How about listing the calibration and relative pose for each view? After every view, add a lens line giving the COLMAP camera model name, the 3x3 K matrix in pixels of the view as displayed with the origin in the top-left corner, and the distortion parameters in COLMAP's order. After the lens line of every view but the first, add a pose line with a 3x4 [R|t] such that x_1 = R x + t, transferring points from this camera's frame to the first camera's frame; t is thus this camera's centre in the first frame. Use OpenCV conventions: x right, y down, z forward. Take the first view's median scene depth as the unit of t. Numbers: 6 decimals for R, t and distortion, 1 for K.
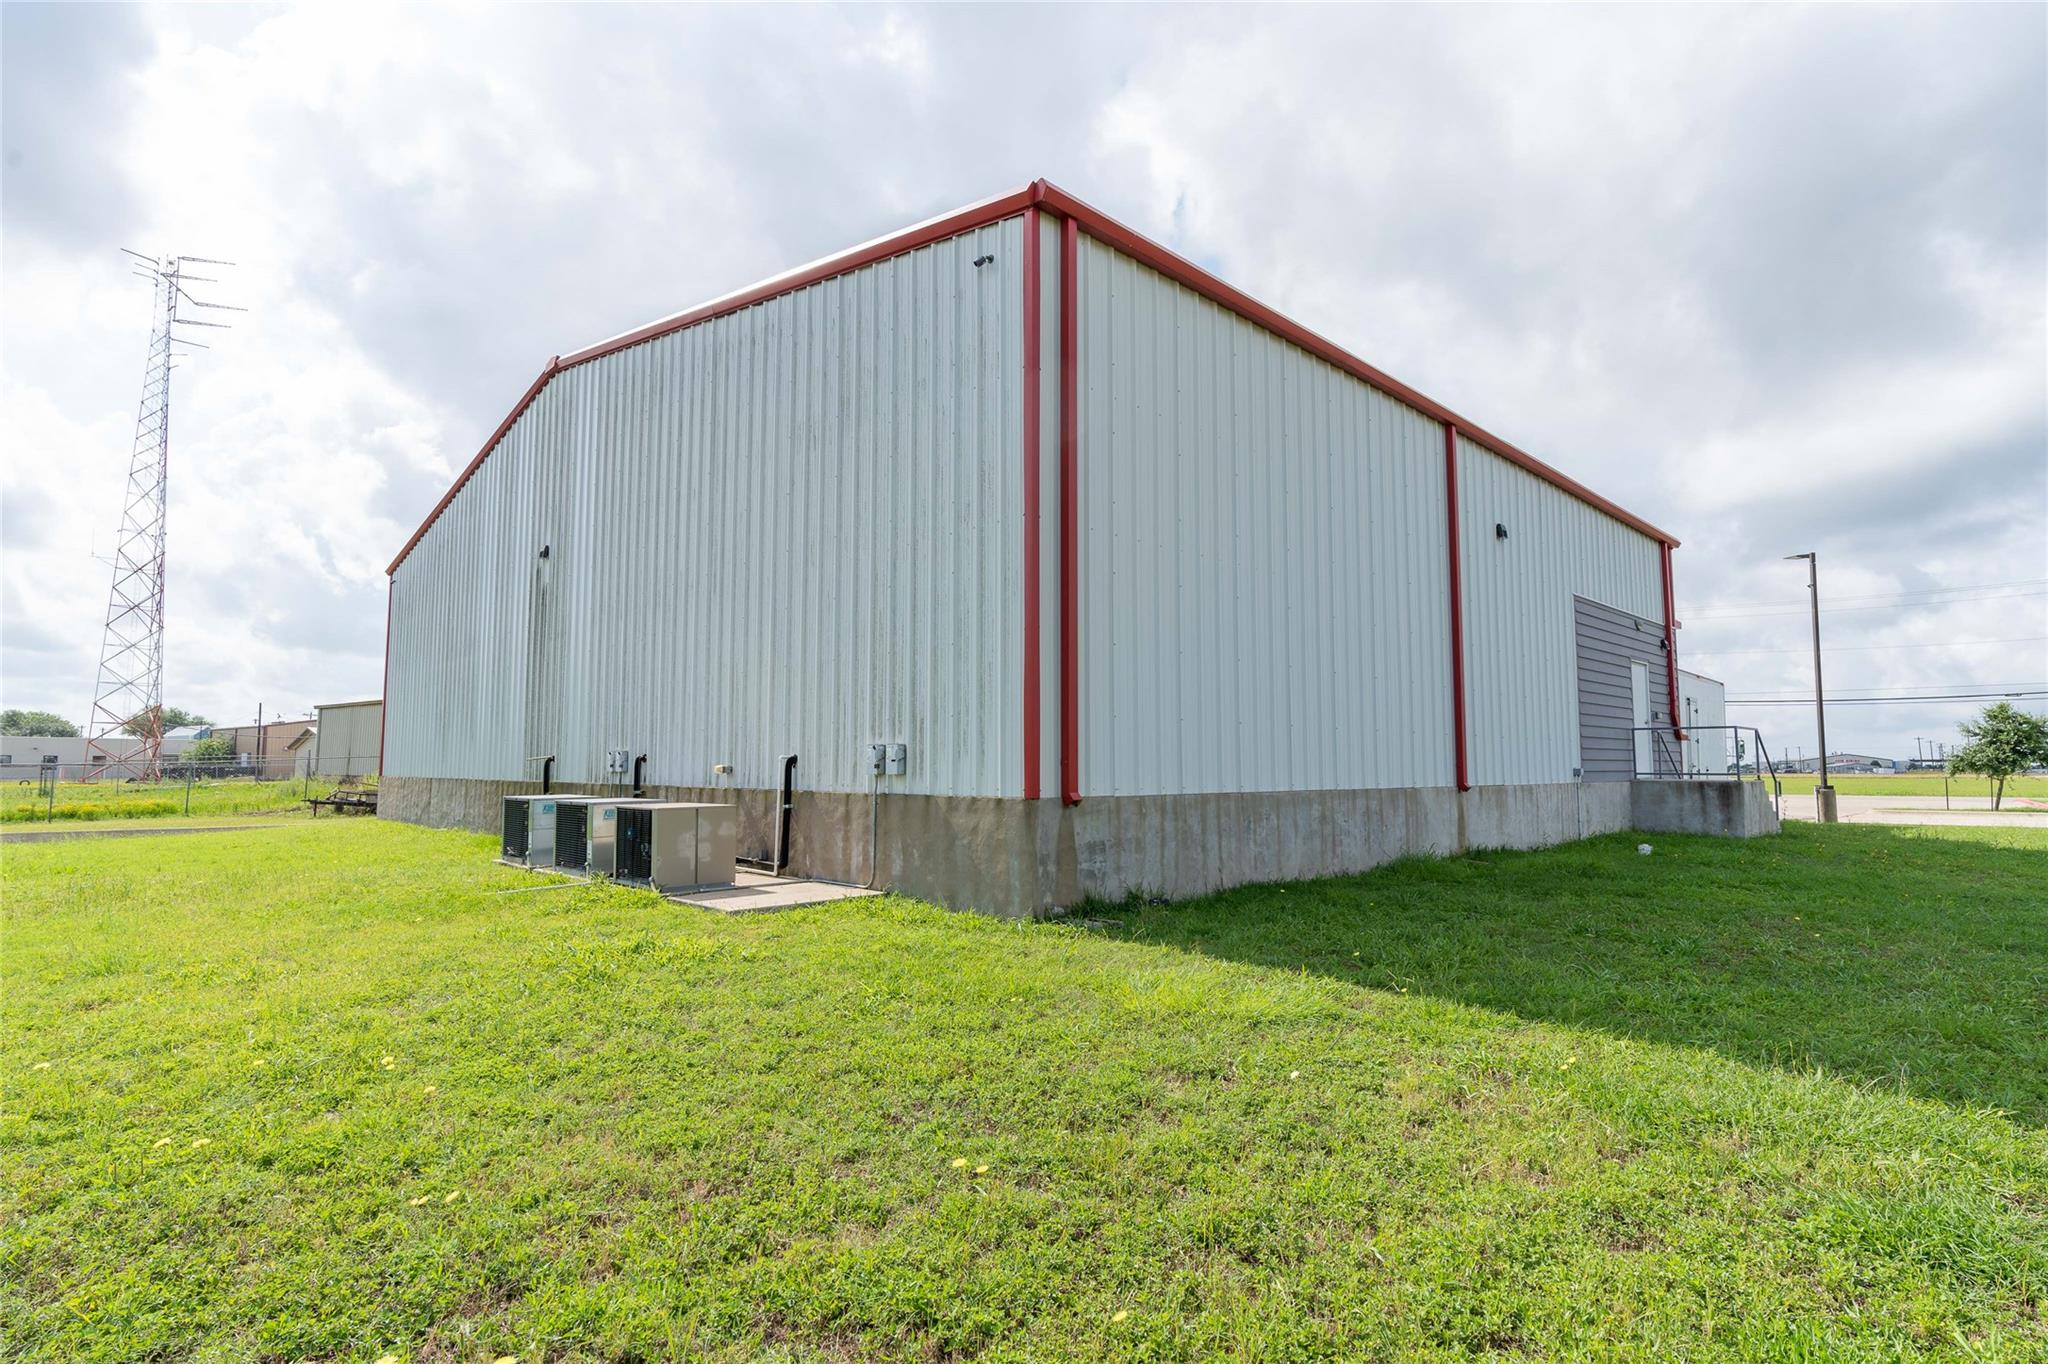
lens RADIAL K [[1015.8, 0, 1036.5], [0, 1015.8, 680.2], [0, 0, 1]] dist [-0.023498, 0.011259]
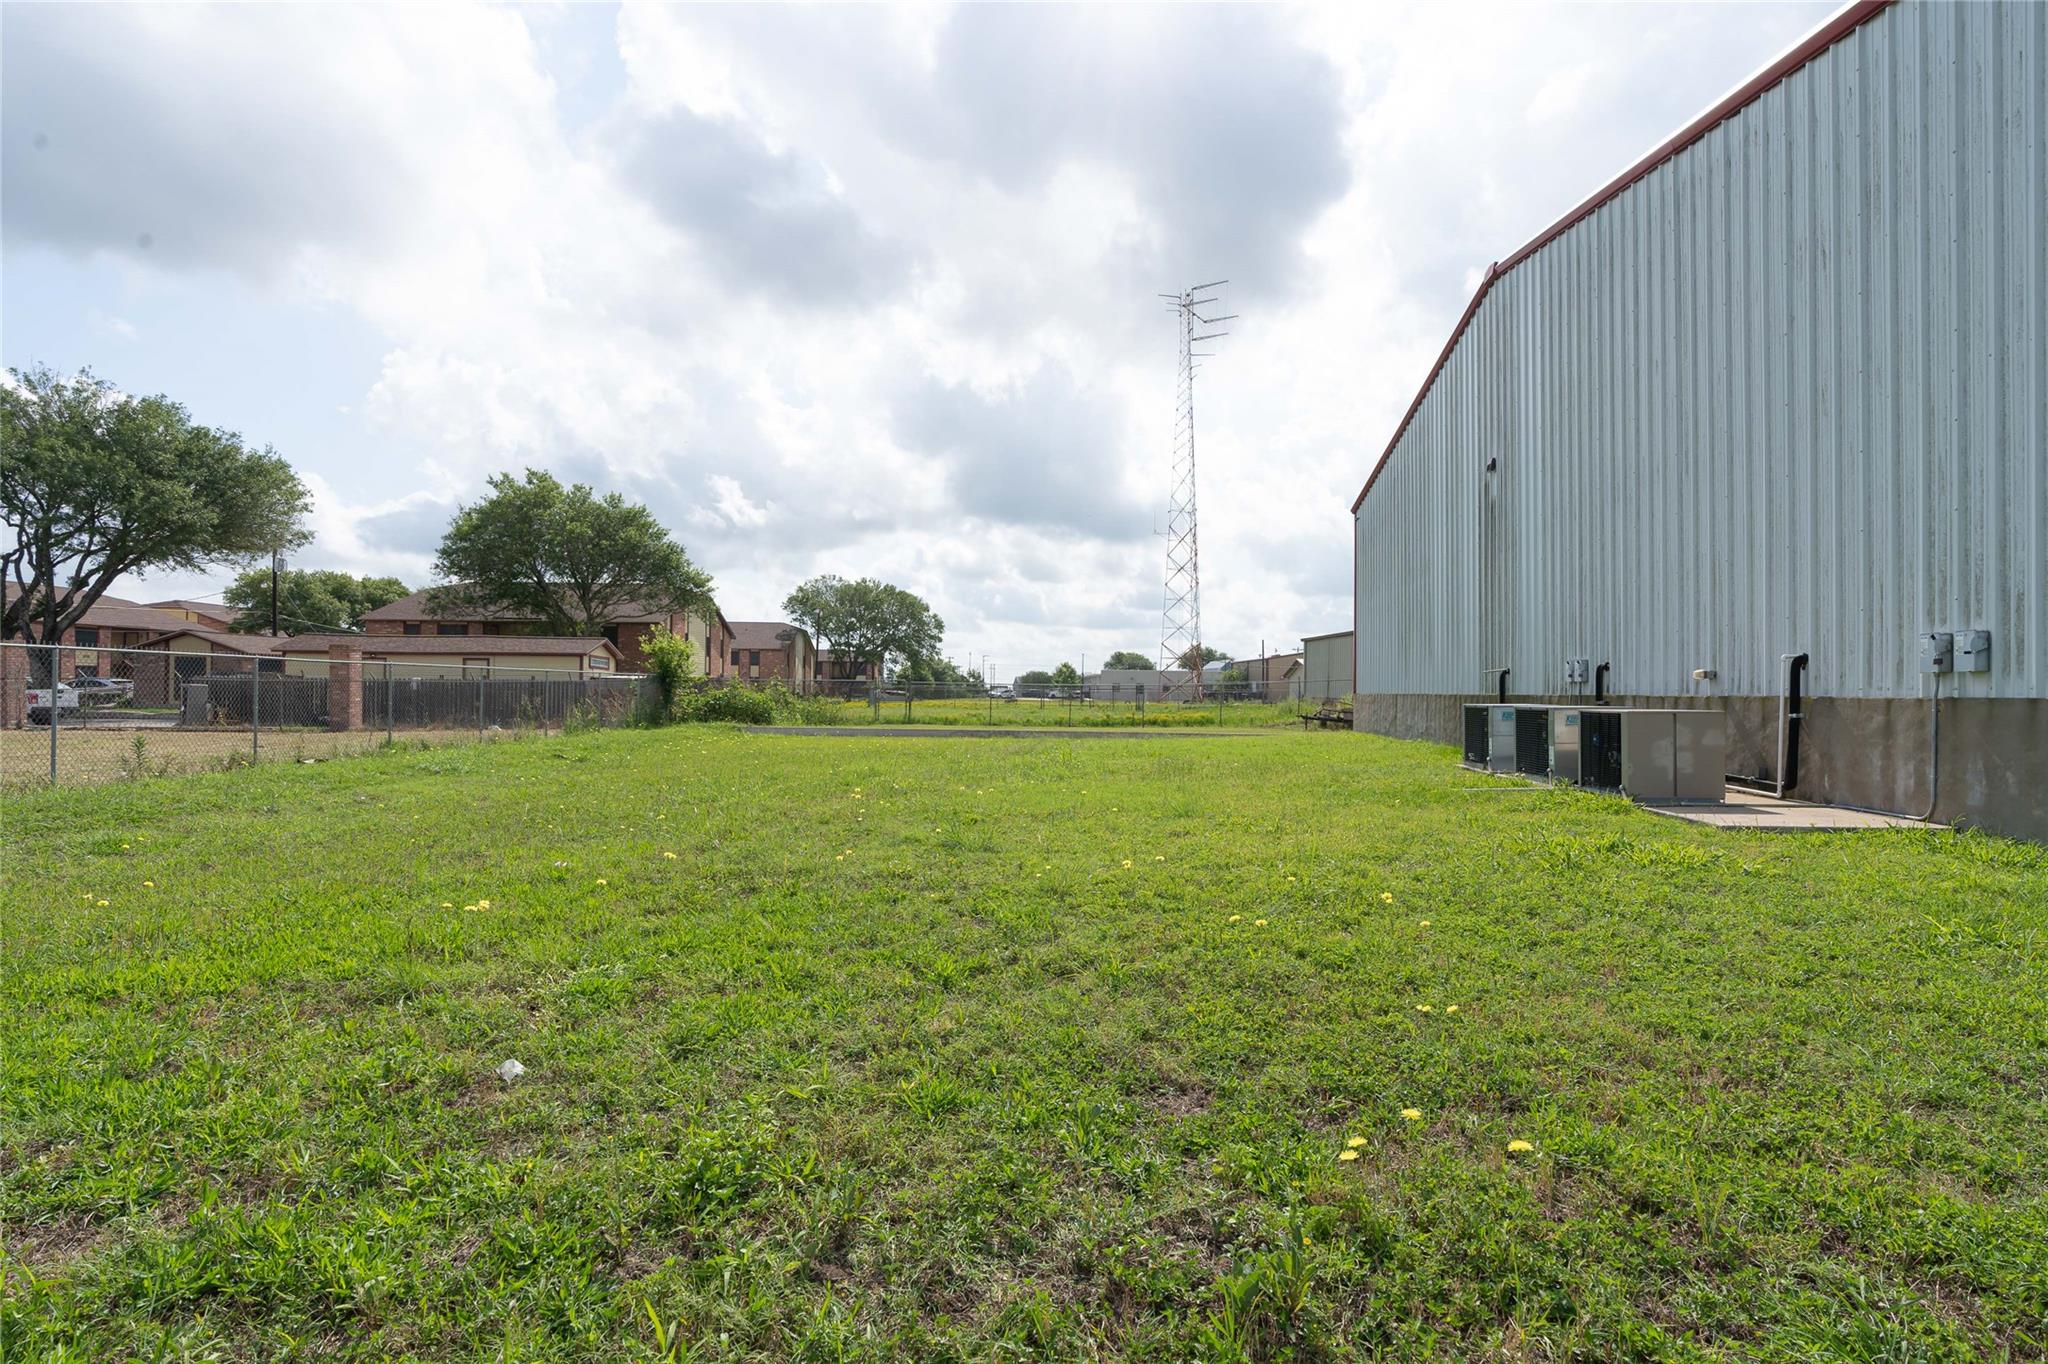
lens RADIAL K [[1015.8, 0, 1036.5], [0, 1015.8, 680.2], [0, 0, 1]] dist [-0.023498, 0.011259]
pose [[0.639356, -0.003800, -0.768901, -0.010184], [0.058366, 0.997343, 0.043604, 0.025389], [0.766692, -0.072756, 0.637879, 0.000463]]
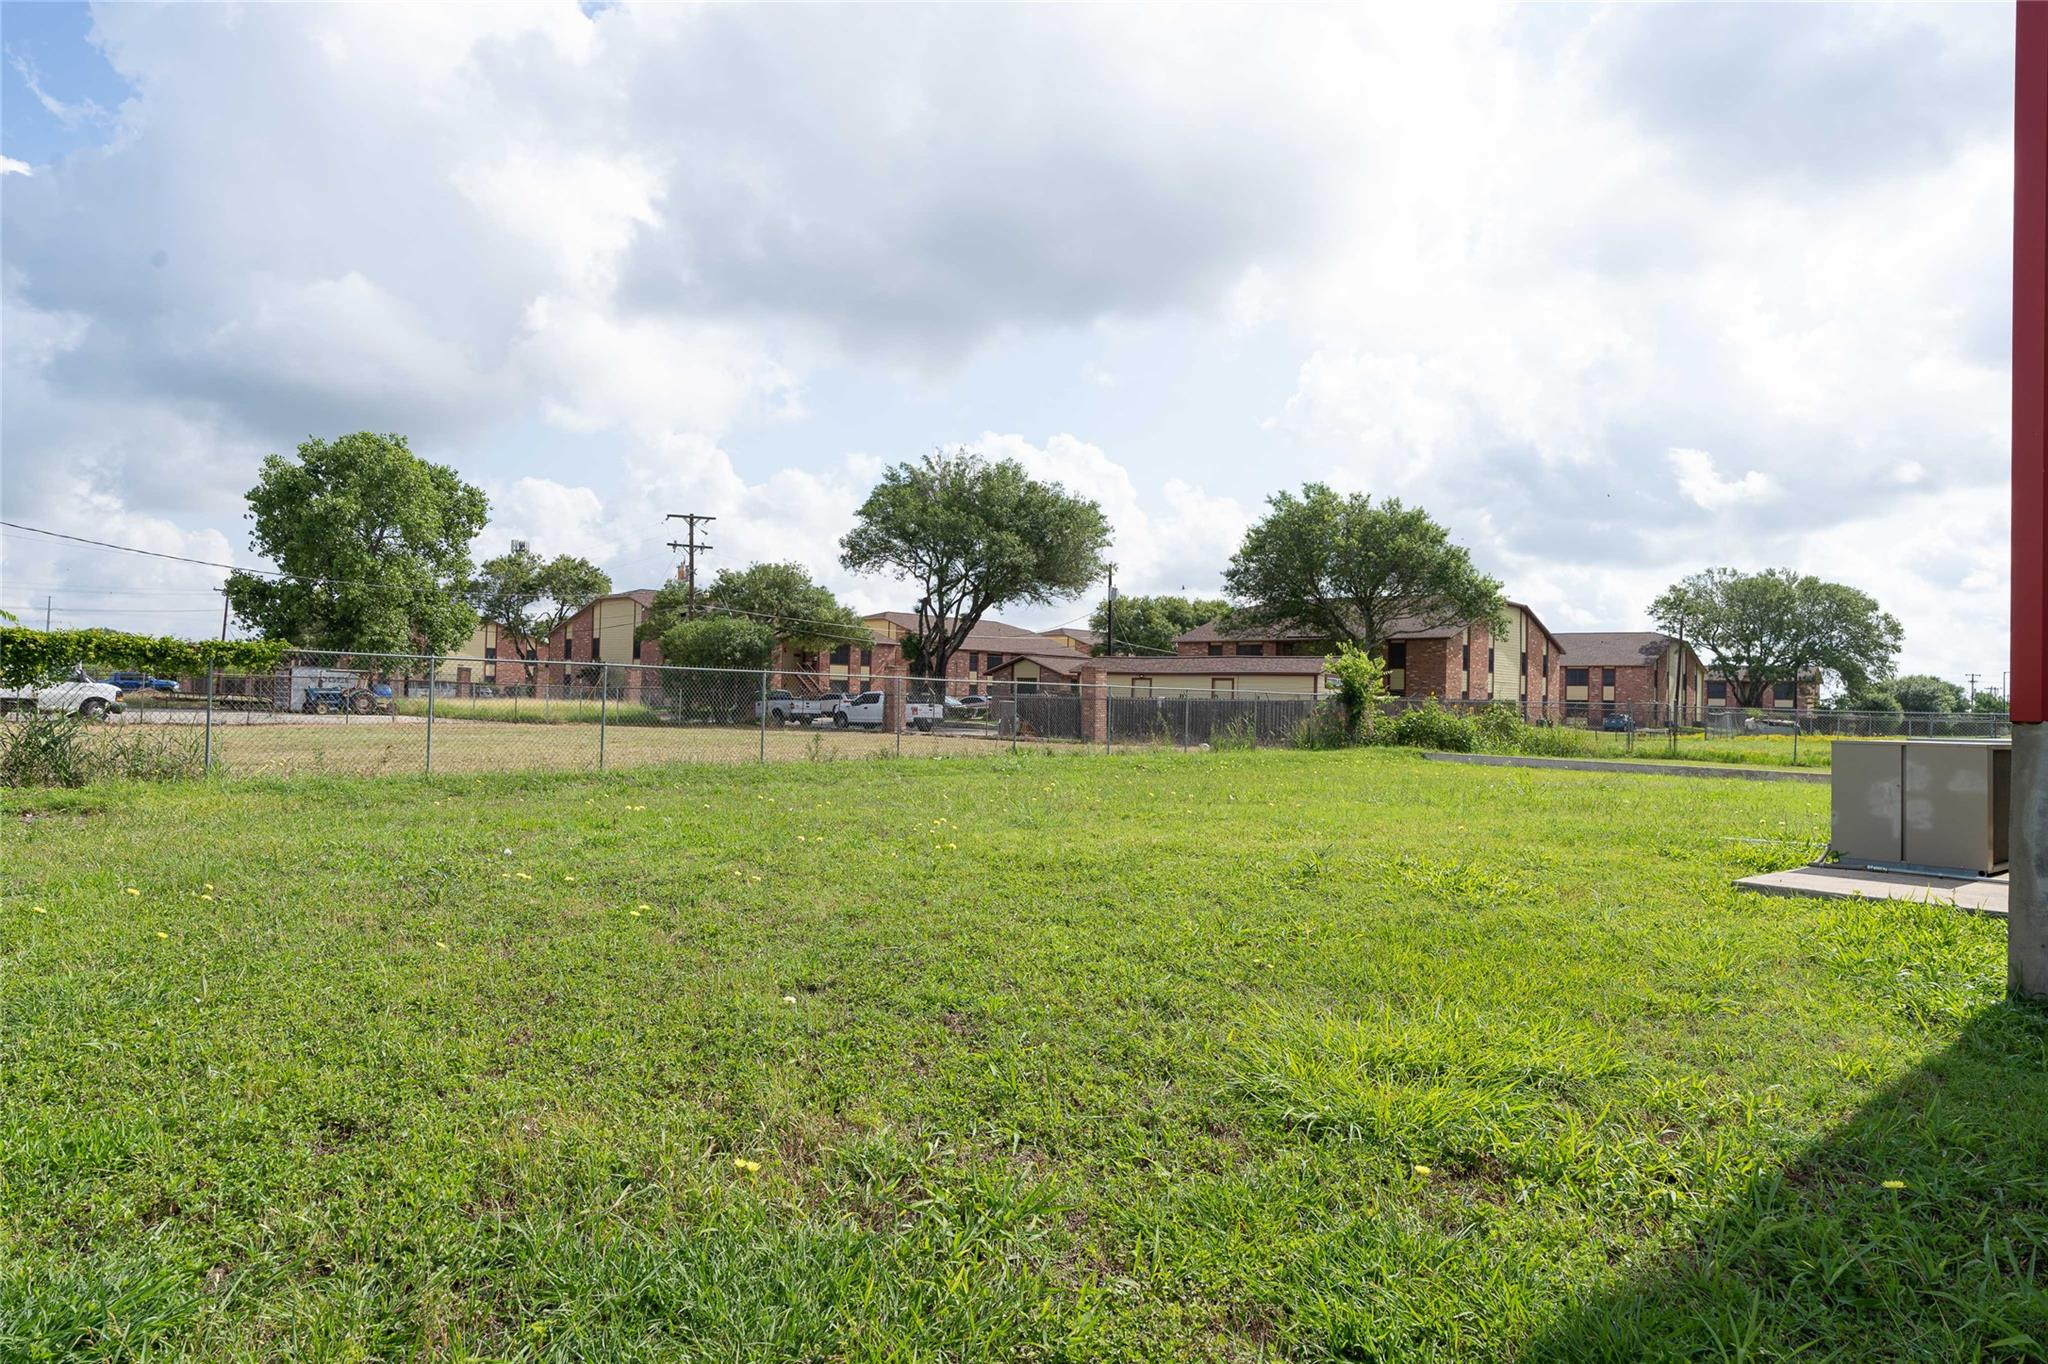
lens RADIAL K [[1163.3, 0, 1024.0], [0, 1163.3, 682.0], [0, 0, 1]] dist [-0.000842, -0.000075]
pose [[-0.047216, -0.018186, -0.998719, 0.437212], [0.062111, 0.997846, -0.021106, 0.065716], [0.996952, -0.063028, -0.045985, 0.467569]]
